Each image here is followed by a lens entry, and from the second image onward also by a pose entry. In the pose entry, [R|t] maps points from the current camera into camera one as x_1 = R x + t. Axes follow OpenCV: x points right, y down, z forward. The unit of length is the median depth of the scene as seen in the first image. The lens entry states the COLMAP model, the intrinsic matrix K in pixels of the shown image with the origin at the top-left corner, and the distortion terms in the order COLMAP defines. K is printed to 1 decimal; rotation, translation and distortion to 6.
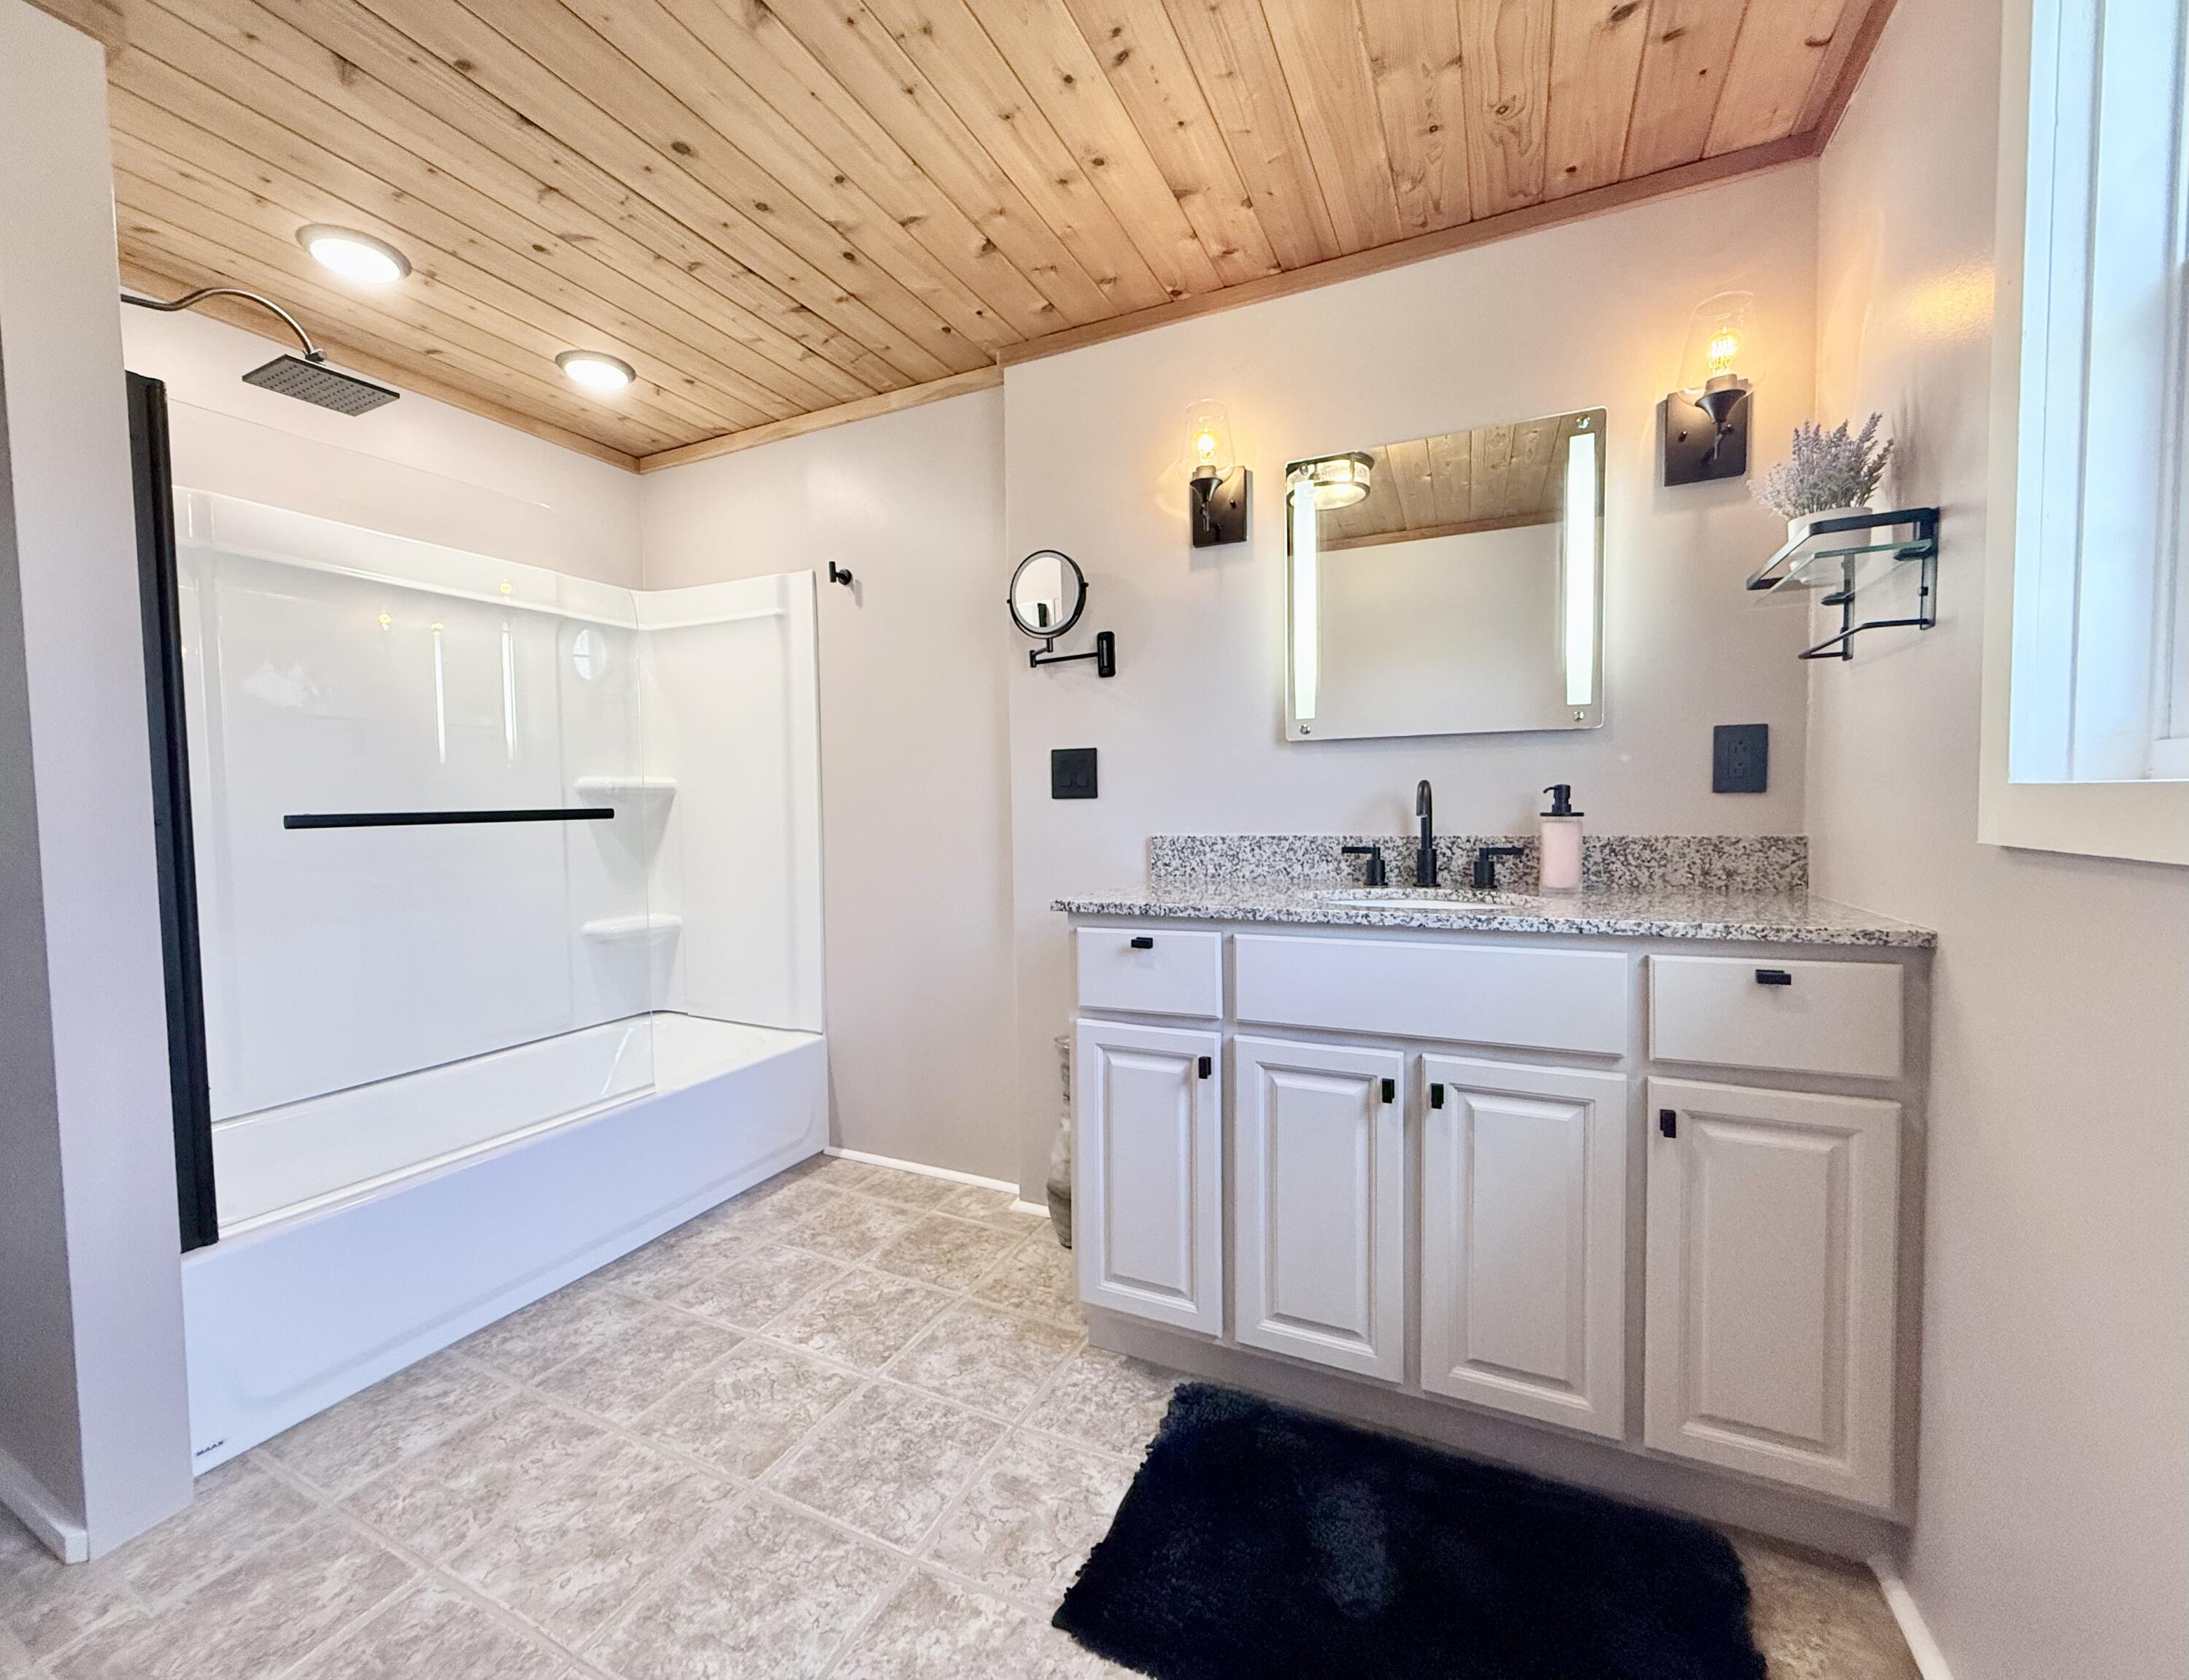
lens RADIAL K [[904.8, 0, 1059.2], [0, 904.8, 842.1], [0, 0, 1]] dist [-0.000176, -0.000374]
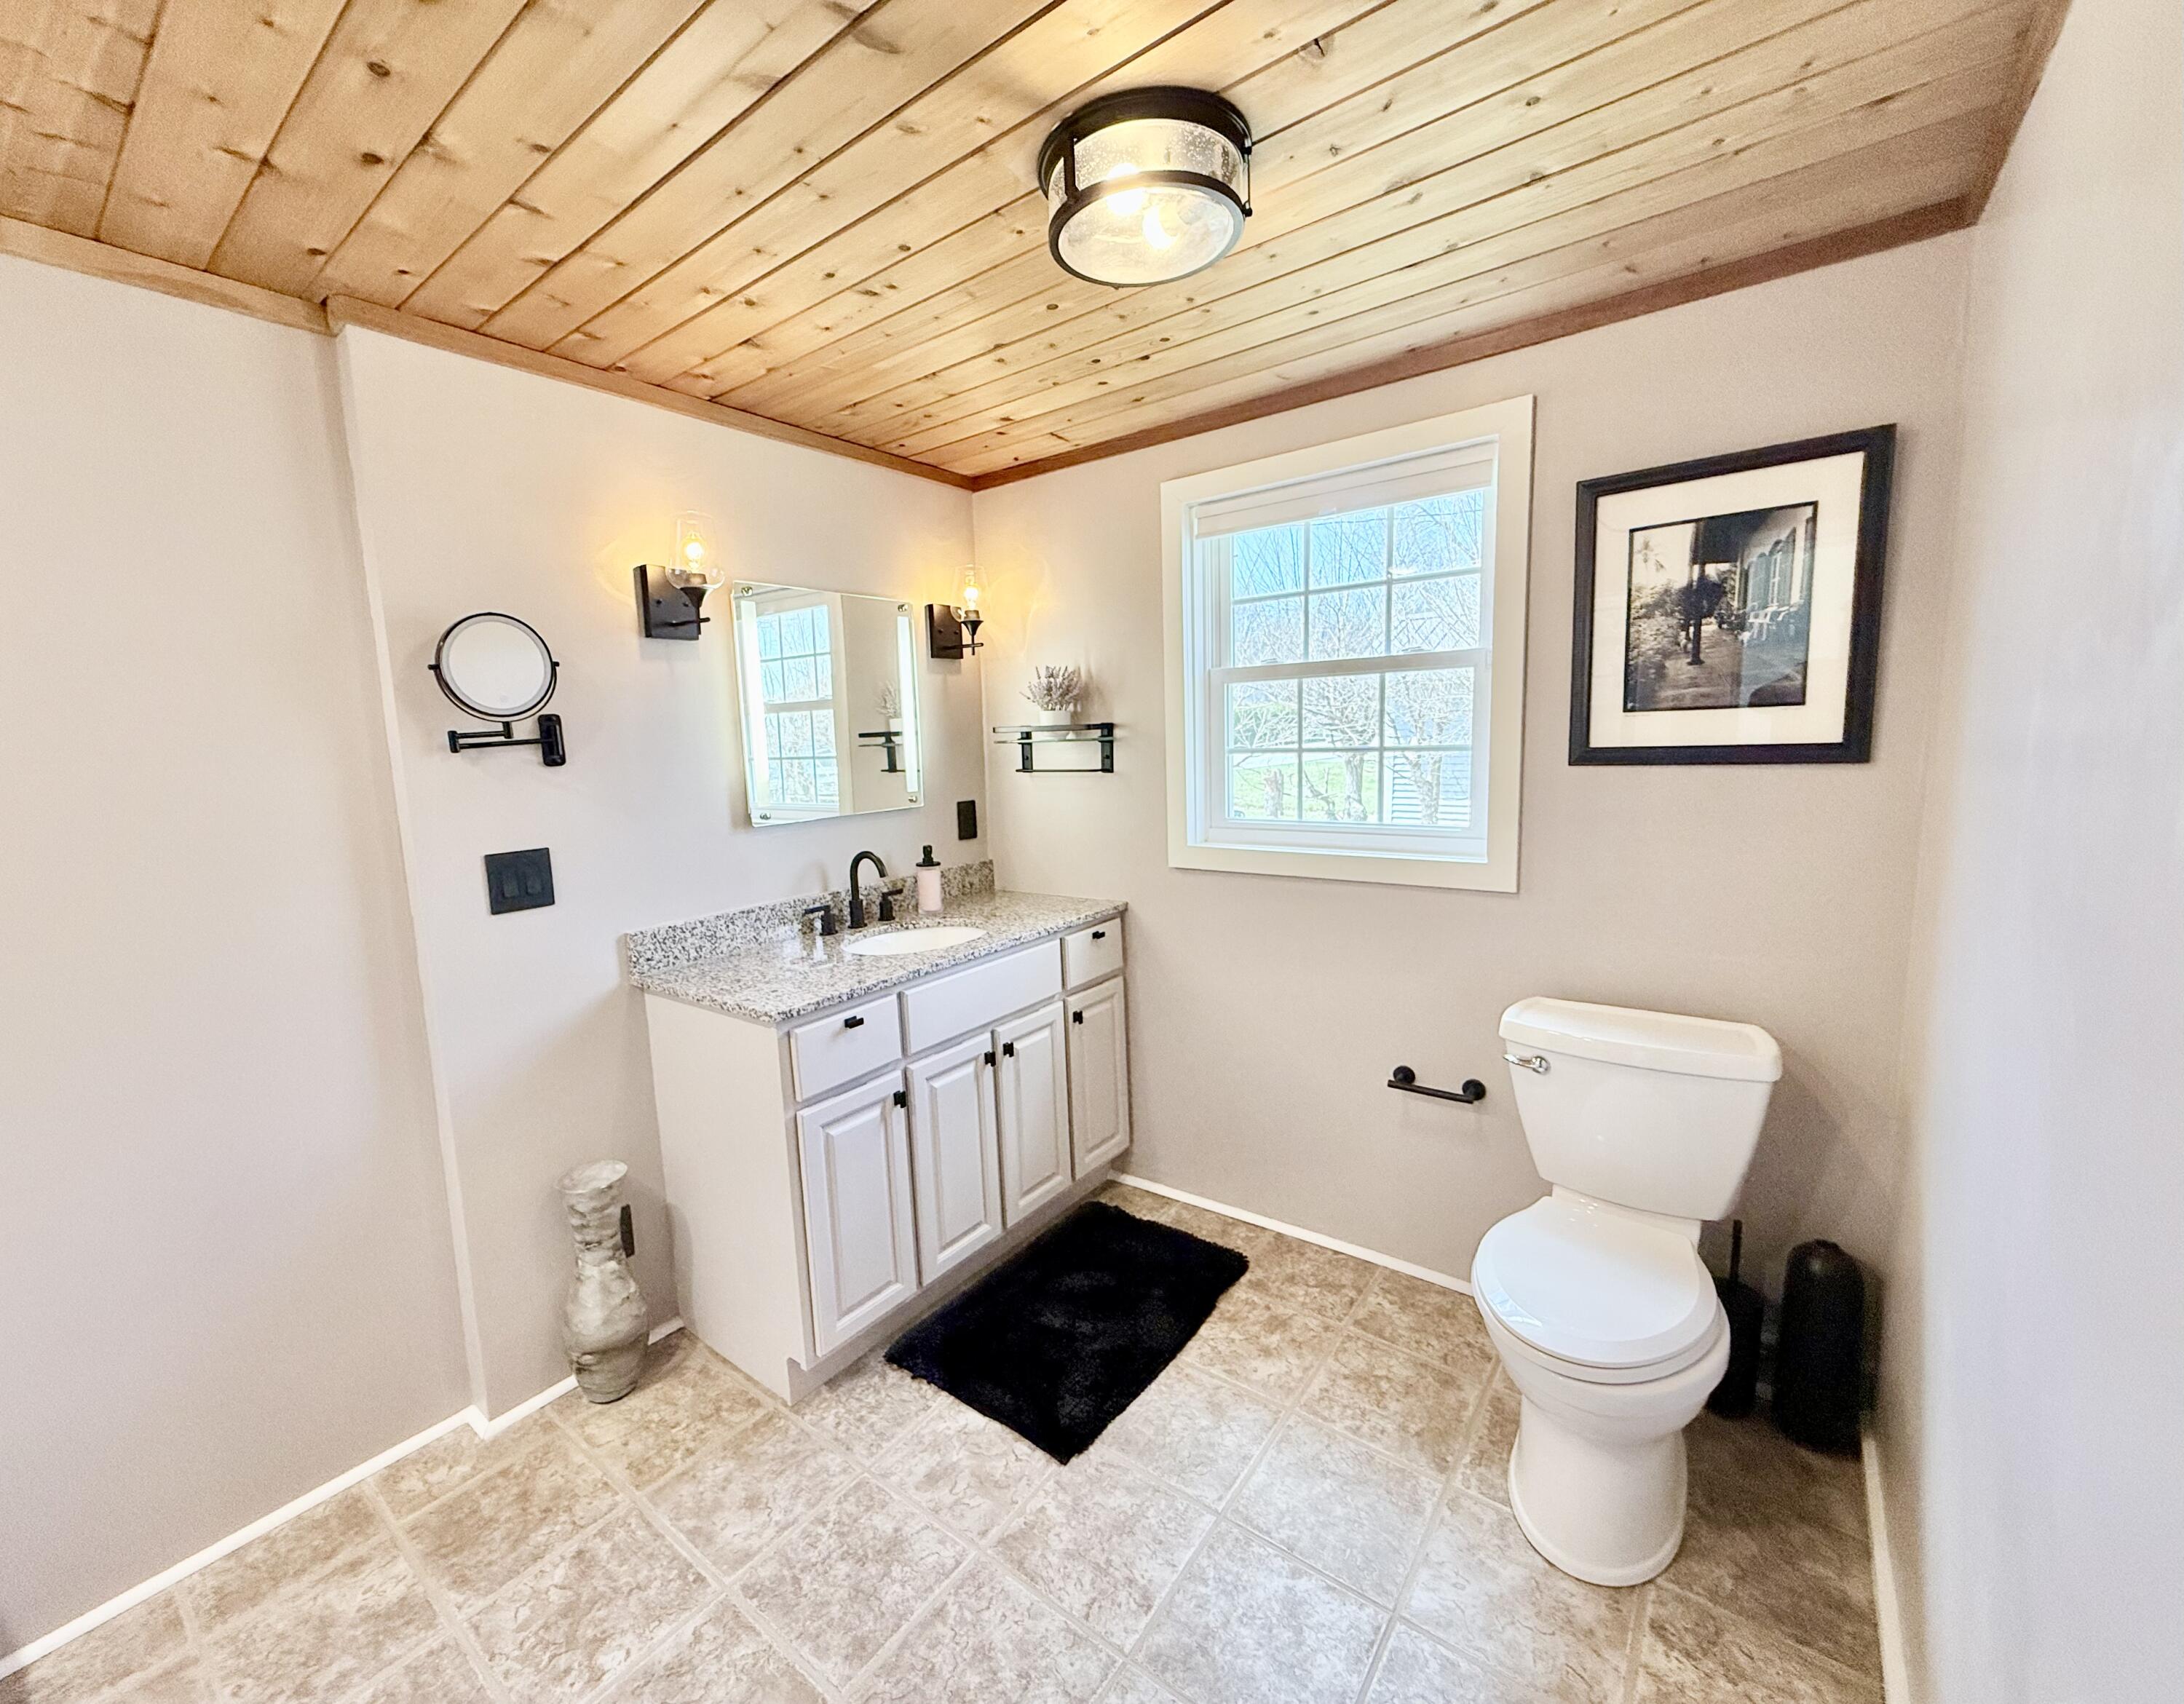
lens RADIAL K [[880.0, 0, 1092.0], [0, 880.0, 852.0], [0, 0, 1]] dist [-0.001539, -0.000019]
pose [[0.183877, -0.120566, 0.975527, -0.897738], [0.074929, 0.991281, 0.108389, -0.199890], [-0.980089, 0.053165, 0.191308, 0.437298]]
